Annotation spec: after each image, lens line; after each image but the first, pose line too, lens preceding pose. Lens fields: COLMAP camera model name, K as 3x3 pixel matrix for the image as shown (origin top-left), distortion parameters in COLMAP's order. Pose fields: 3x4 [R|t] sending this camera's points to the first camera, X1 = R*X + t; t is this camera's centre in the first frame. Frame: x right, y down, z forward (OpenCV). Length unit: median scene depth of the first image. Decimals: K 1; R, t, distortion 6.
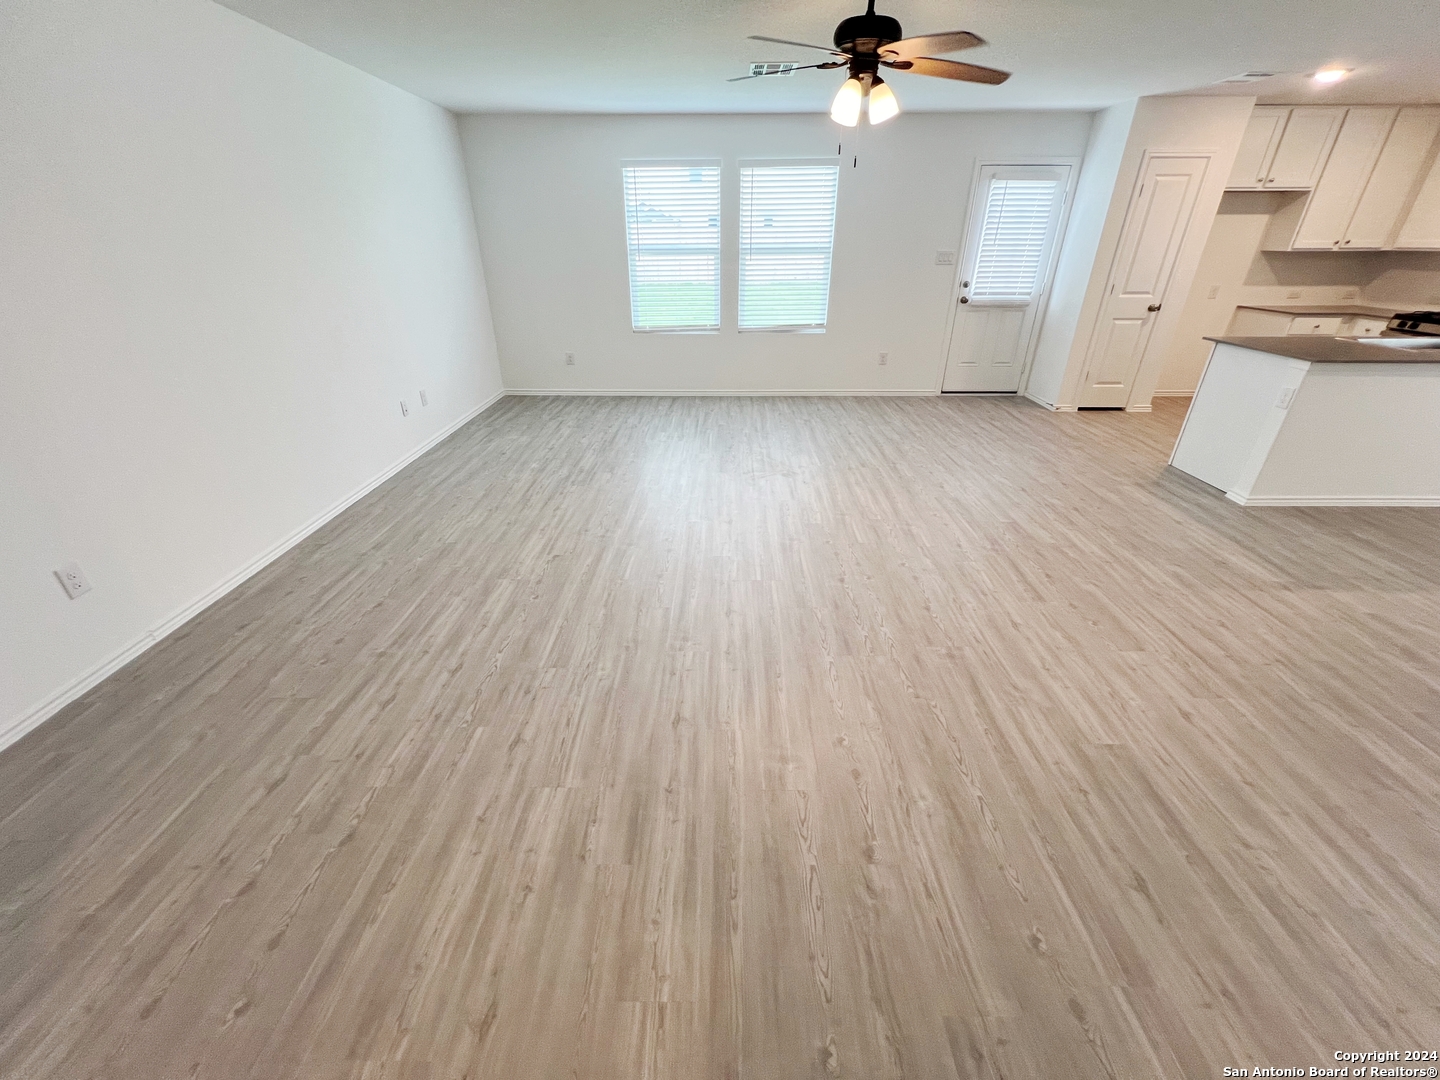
lens RADIAL K [[575.9, 0, 719.1], [0, 575.9, 539.6], [0, 0, 1]] dist [-0.000745, 0.000578]
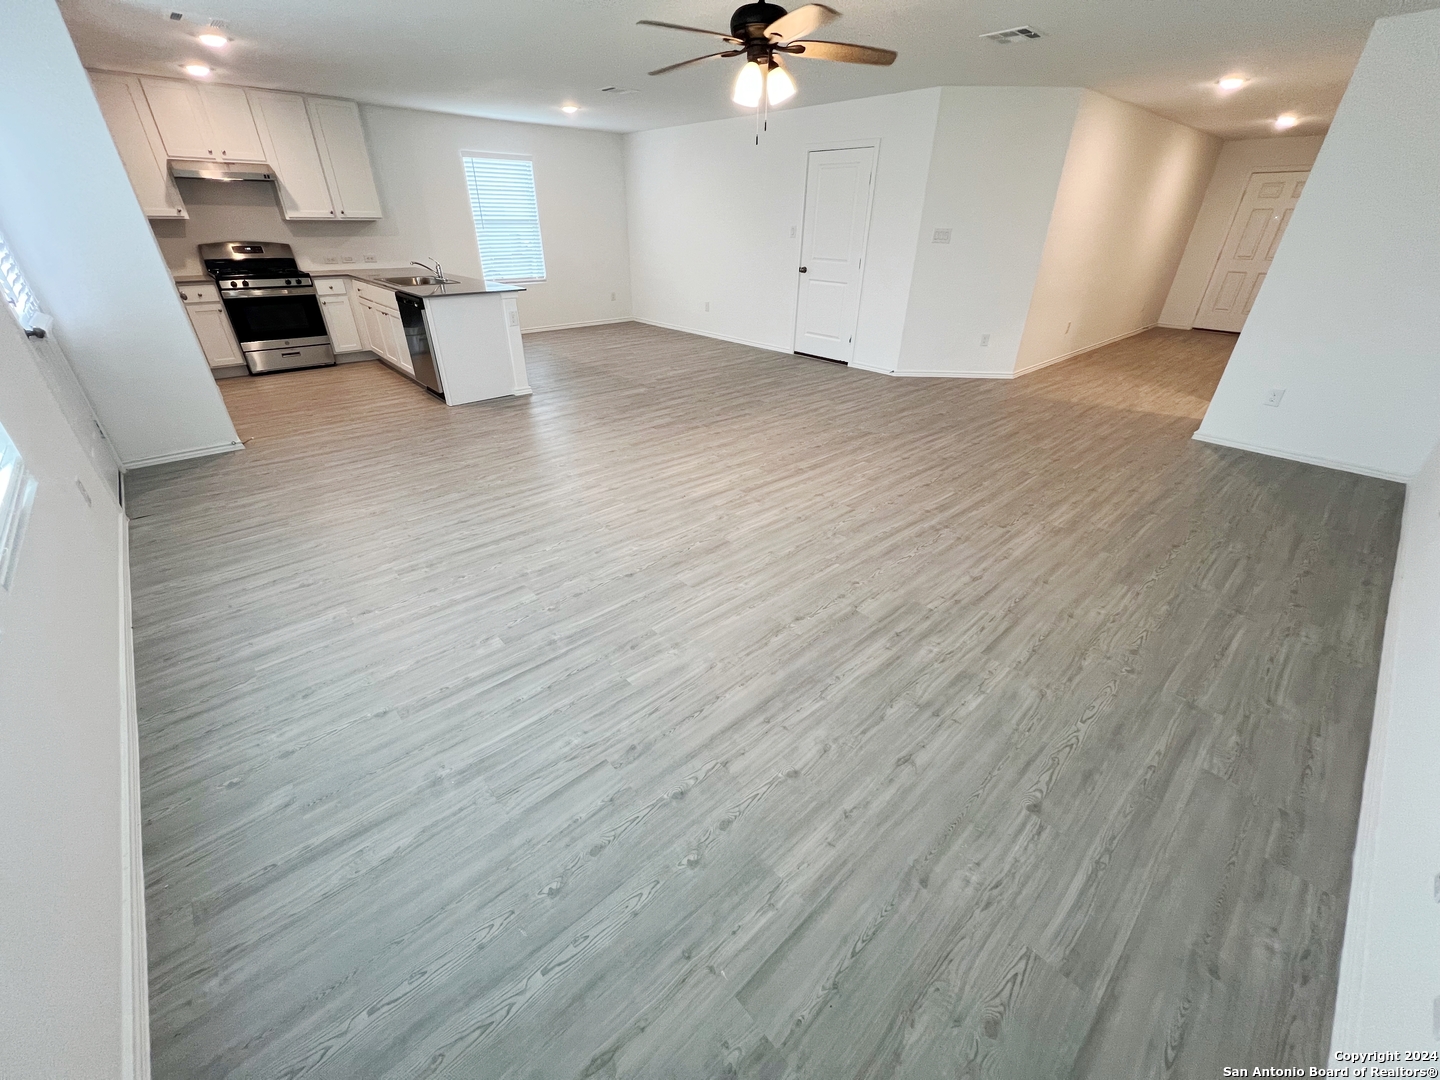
lens RADIAL K [[575.9, 0, 718.9], [0, 575.9, 537.5], [0, 0, 1]] dist [-0.000745, 0.000578]
pose [[-0.679204, -0.362129, 0.638392, -0.451540], [0.331038, 0.625155, 0.706820, -0.640039], [-0.655054, 0.691407, -0.304729, 1.241538]]
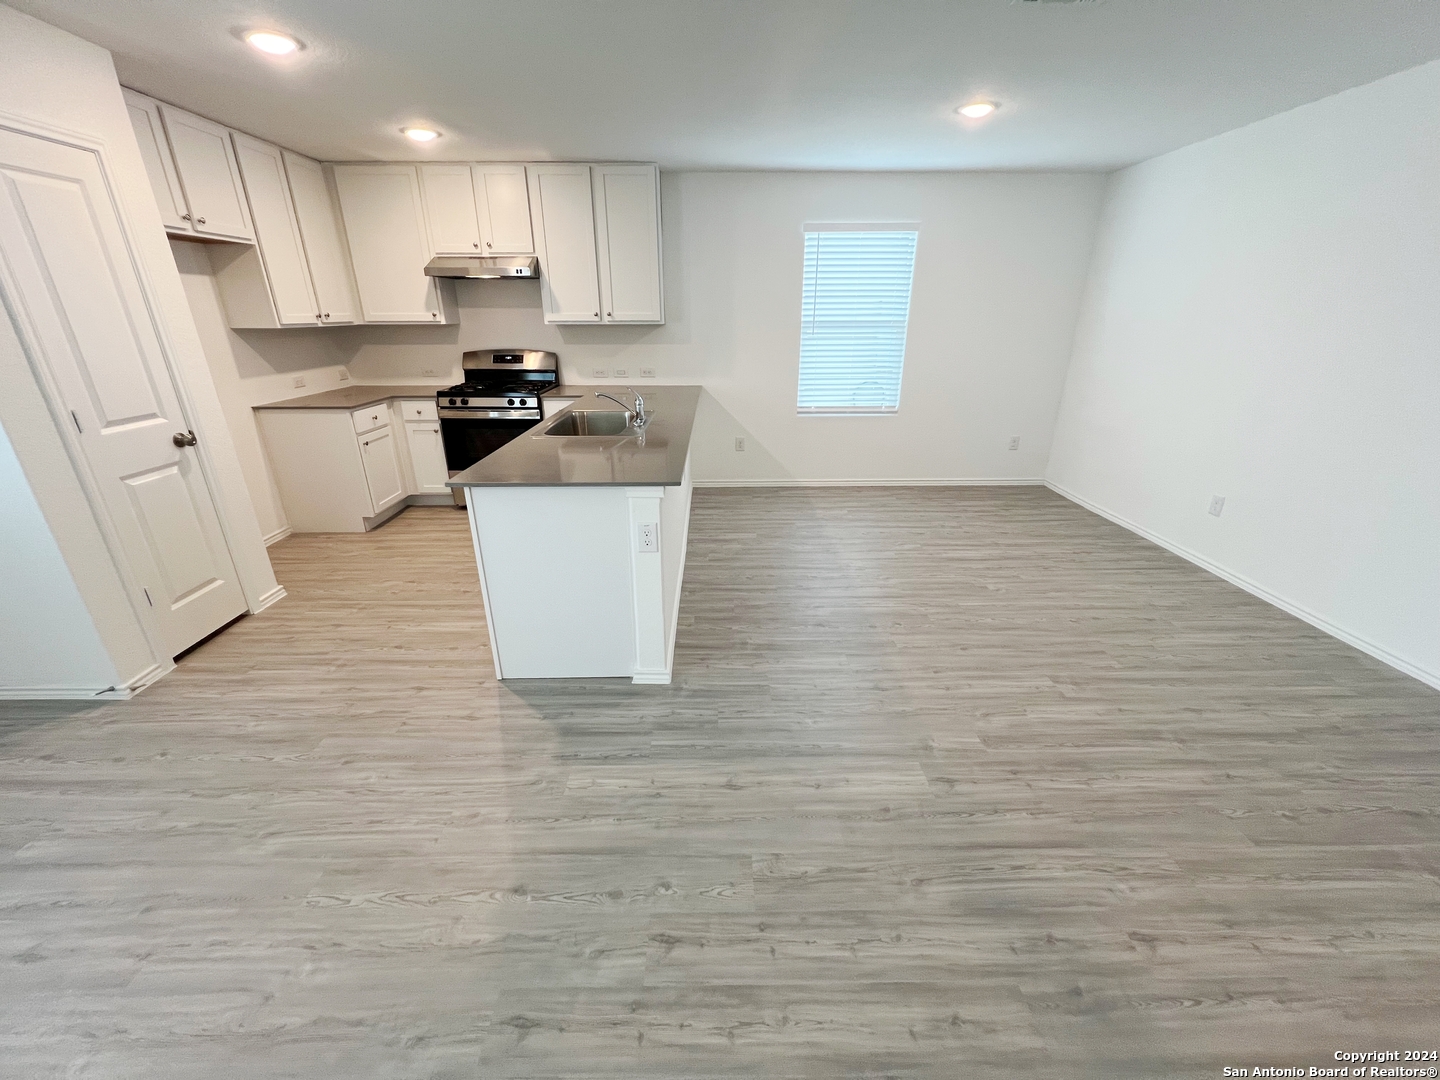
lens RADIAL K [[575.9, 0, 720.1], [0, 575.9, 538.6], [0, 0, 1]] dist [-0.000745, 0.000578]
pose [[-0.023155, -0.365667, 0.930458, 0.300674], [0.463421, 0.820749, 0.334084, -0.355105], [-0.885836, 0.438929, 0.150453, 0.683599]]
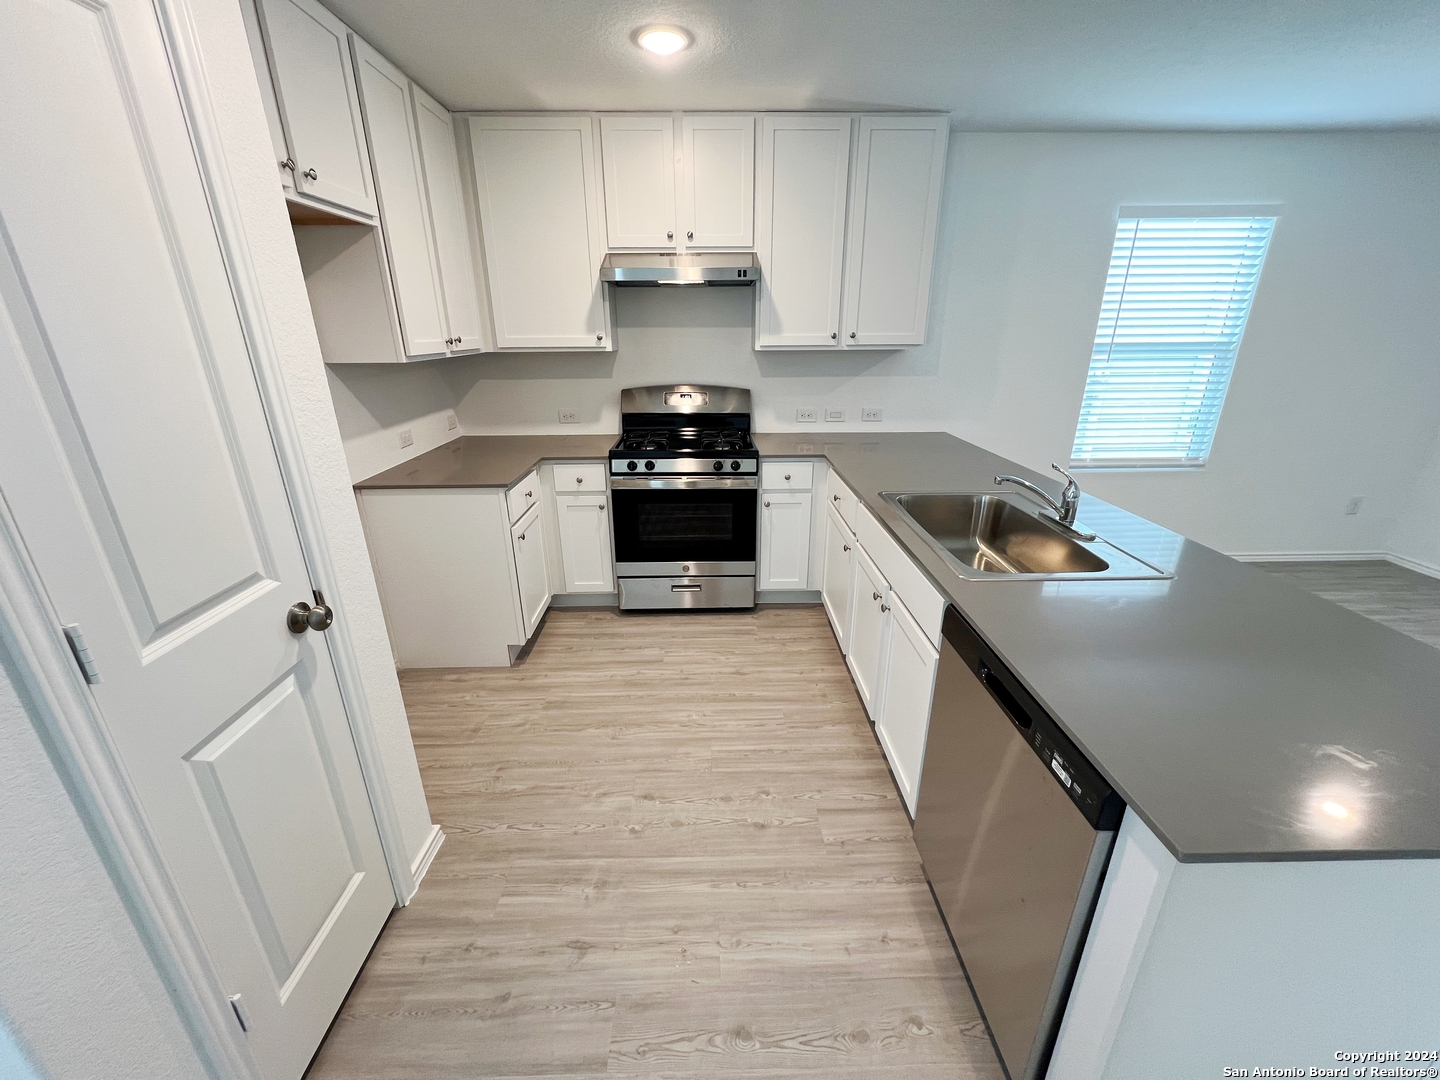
lens RADIAL K [[575.9, 0, 719.2], [0, 575.9, 539.0], [0, 0, 1]] dist [-0.000745, 0.000578]
pose [[-0.032975, -0.343306, 0.938644, 0.680135], [0.467129, 0.824971, 0.318141, -0.536525], [-0.883574, 0.448959, 0.133164, 1.016206]]
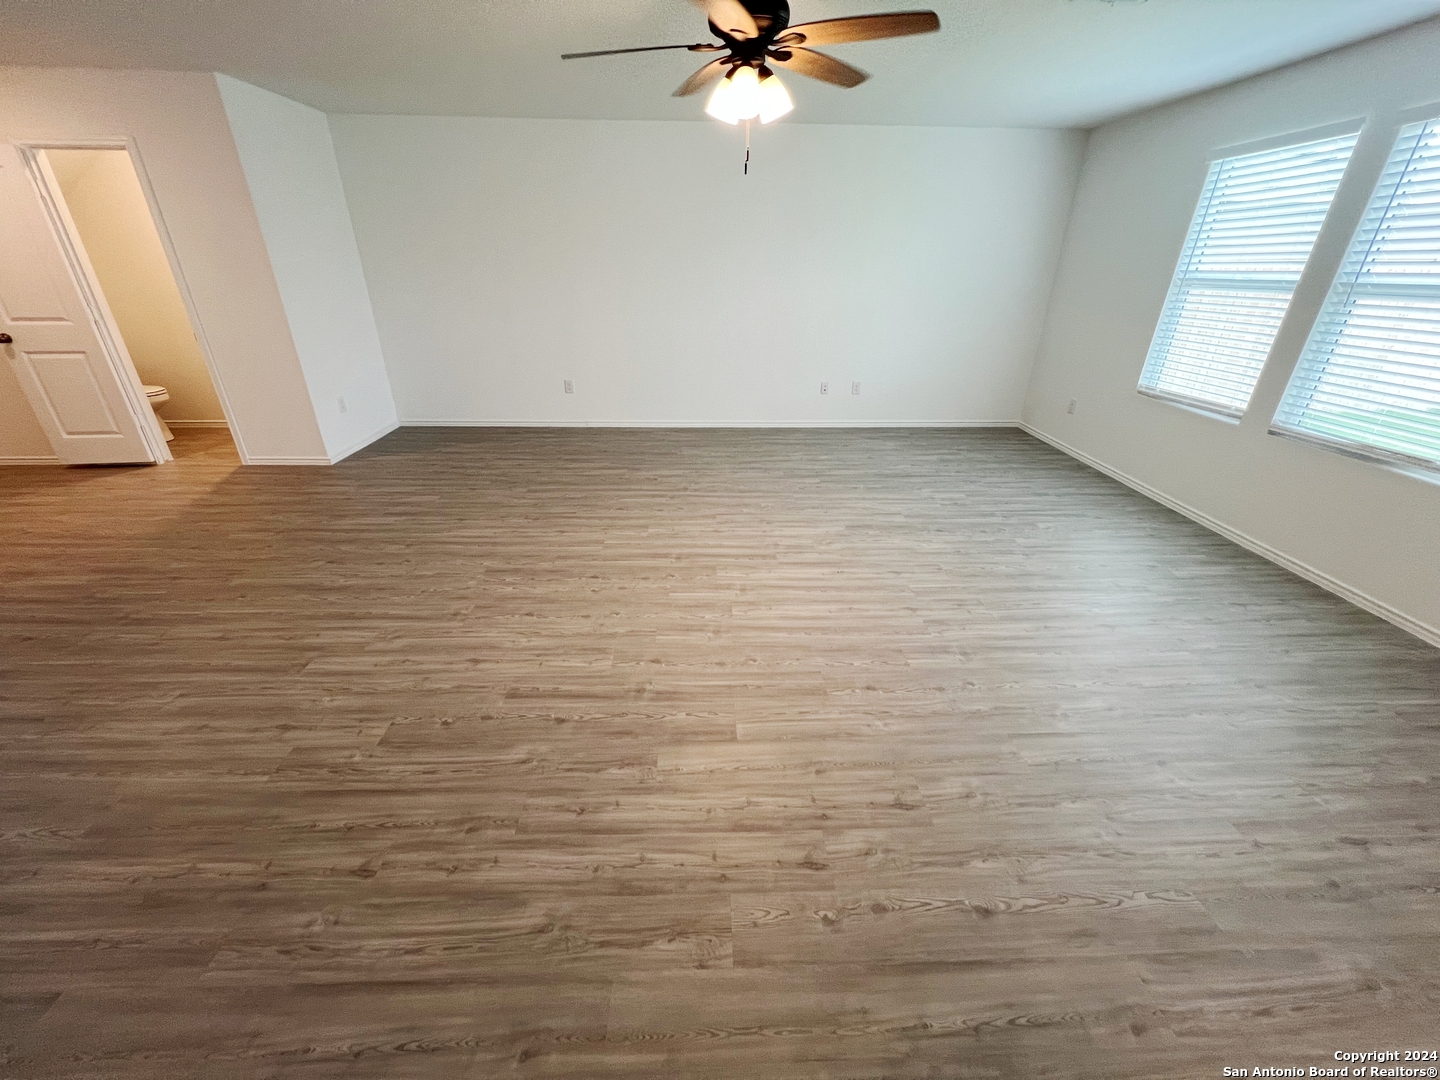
lens RADIAL K [[575.9, 0, 719.7], [0, 575.9, 539.1], [0, 0, 1]] dist [-0.000745, 0.000578]
pose [[0.046523, 0.439072, -0.897247, 0.791676], [-0.471243, 0.801634, 0.367849, -0.334736], [0.880776, 0.405708, 0.244204, 0.638225]]
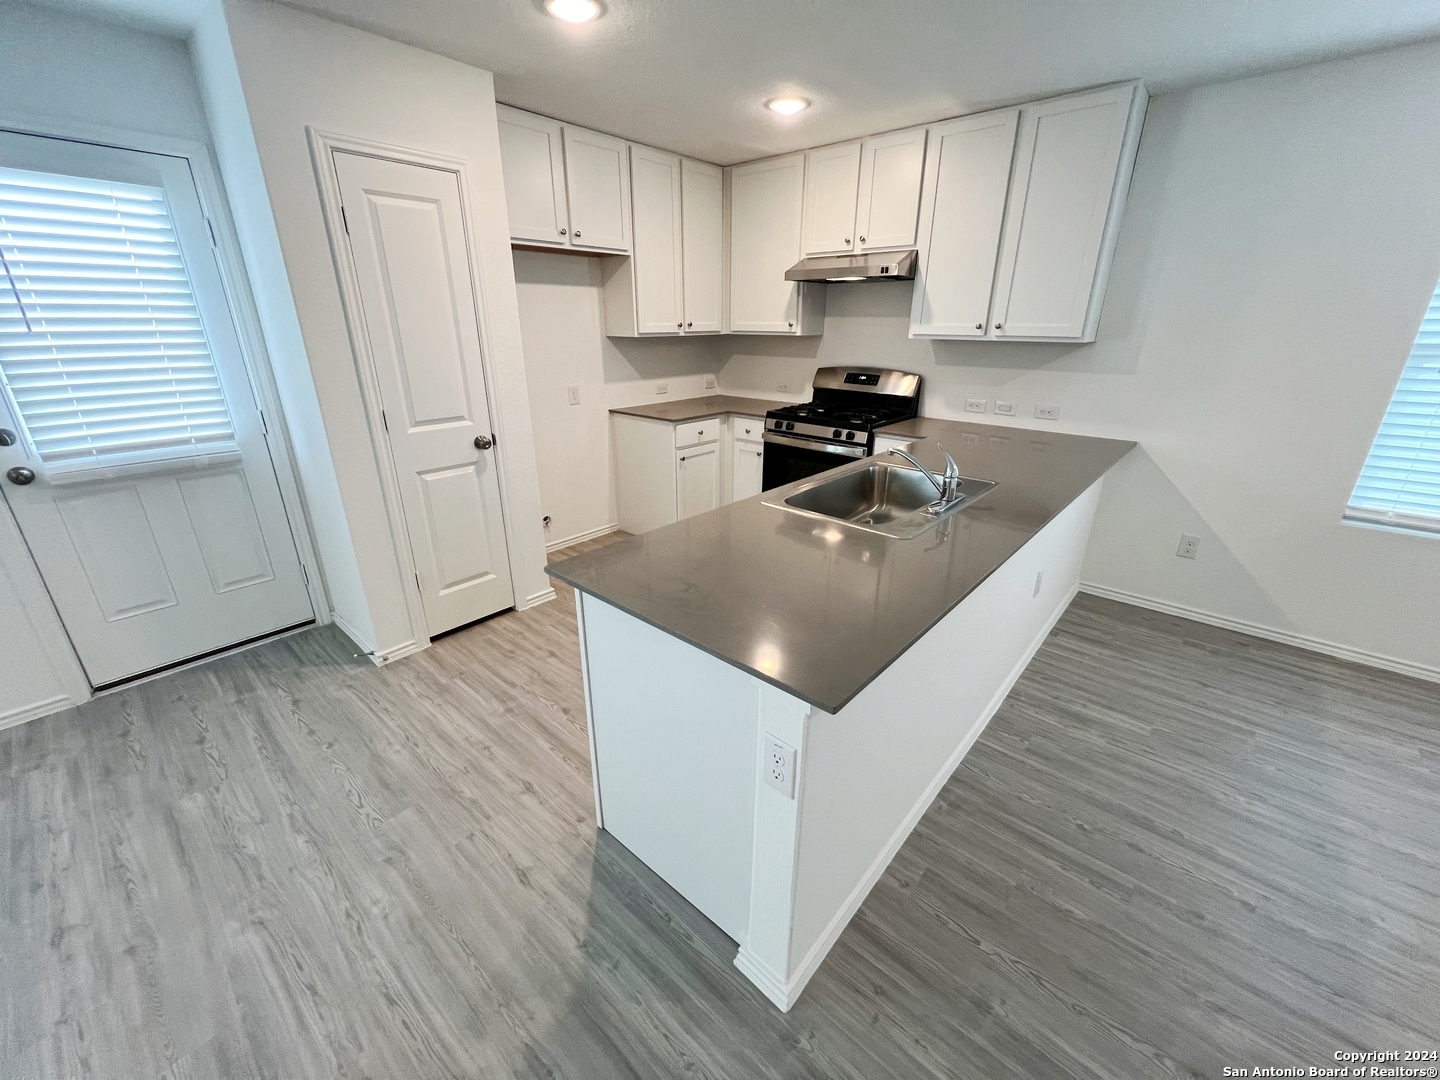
lens RADIAL K [[575.9, 0, 719.4], [0, 575.9, 539.5], [0, 0, 1]] dist [-0.000745, 0.000578]
pose [[0.654682, -0.267732, 0.706903, 0.625827], [0.346470, 0.937438, 0.034169, -0.328274], [-0.671826, 0.222551, 0.706485, 0.623087]]
